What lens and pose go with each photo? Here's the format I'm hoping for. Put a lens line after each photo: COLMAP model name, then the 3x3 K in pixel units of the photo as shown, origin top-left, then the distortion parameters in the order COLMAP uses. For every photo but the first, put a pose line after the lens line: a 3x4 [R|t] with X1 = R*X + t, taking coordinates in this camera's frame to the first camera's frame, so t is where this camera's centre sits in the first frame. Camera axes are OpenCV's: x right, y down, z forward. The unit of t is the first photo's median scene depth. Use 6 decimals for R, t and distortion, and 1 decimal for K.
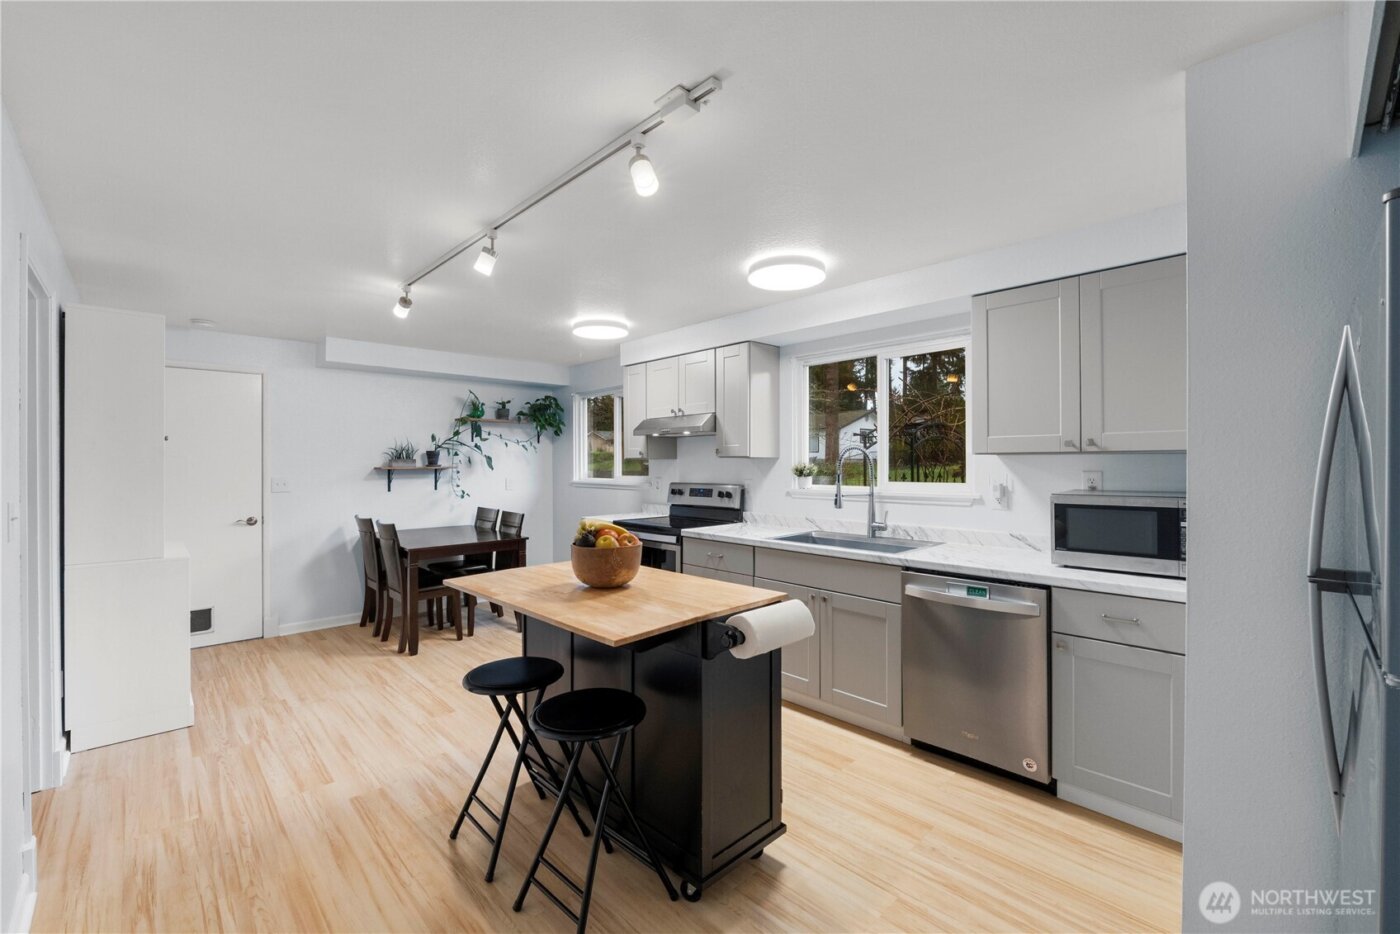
lens RADIAL K [[590.5, 0, 704.9], [0, 590.5, 459.1], [0, 0, 1]] dist [-0.007614, -0.000783]
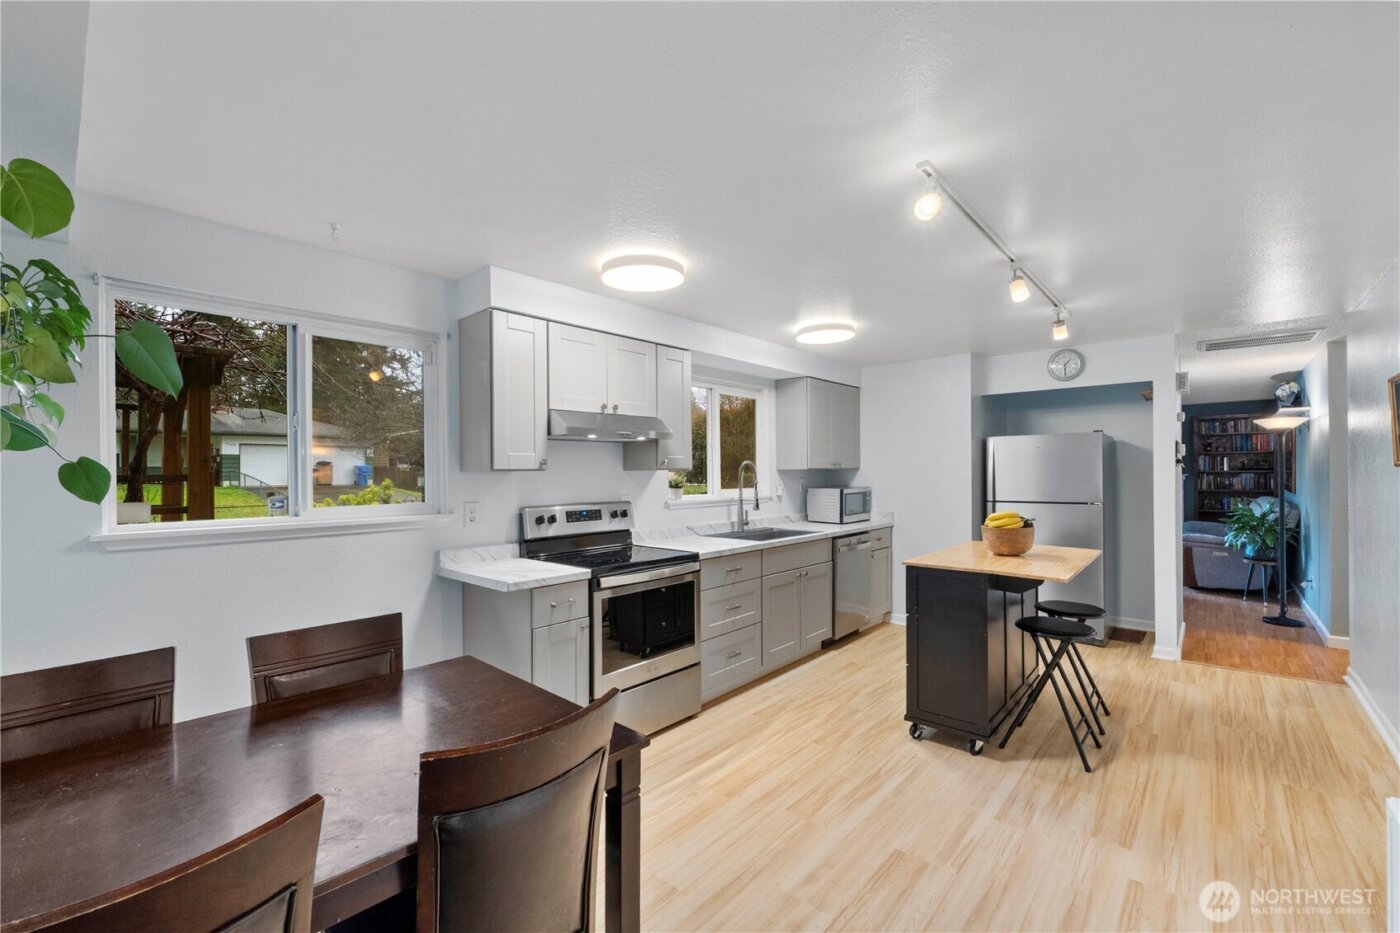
lens RADIAL K [[590.5, 0, 695.1], [0, 590.5, 472.6], [0, 0, 1]] dist [-0.007614, -0.000783]
pose [[-0.074864, 0.003394, 0.997188, -1.064600], [0.008127, 0.999963, -0.002793, 0.006533], [-0.997161, 0.007895, -0.074889, 1.270929]]
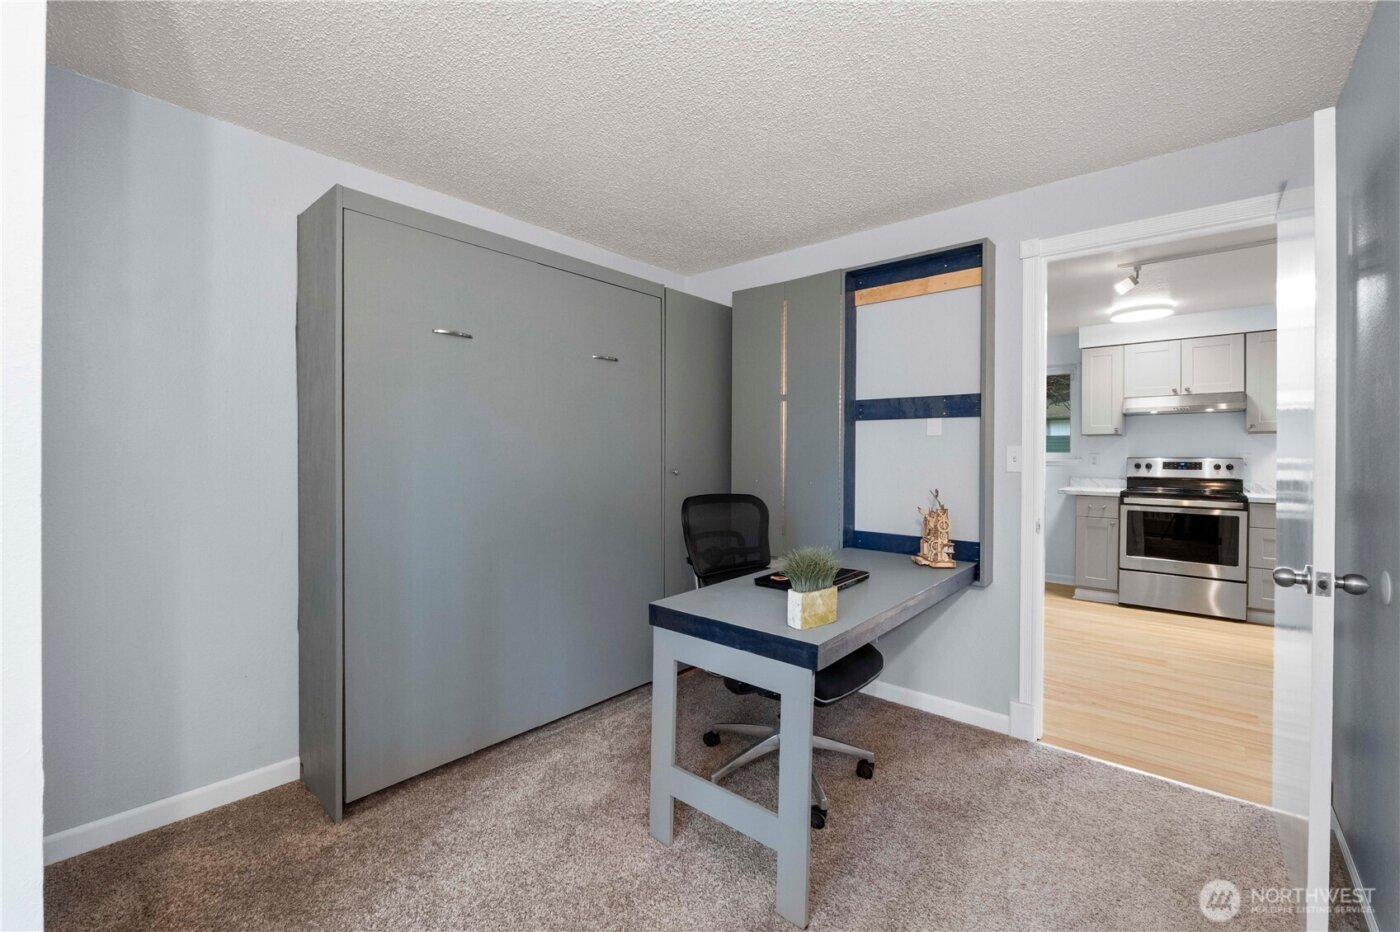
lens RADIAL K [[590.5, 0, 692.1], [0, 590.5, 455.9], [0, 0, 1]] dist [-0.007614, -0.000783]
pose [[0.995848, 0.004147, 0.090935, -1.389601], [-0.004606, 0.999978, 0.004834, 0.051489], [-0.090913, -0.005233, 0.995845, 0.012503]]
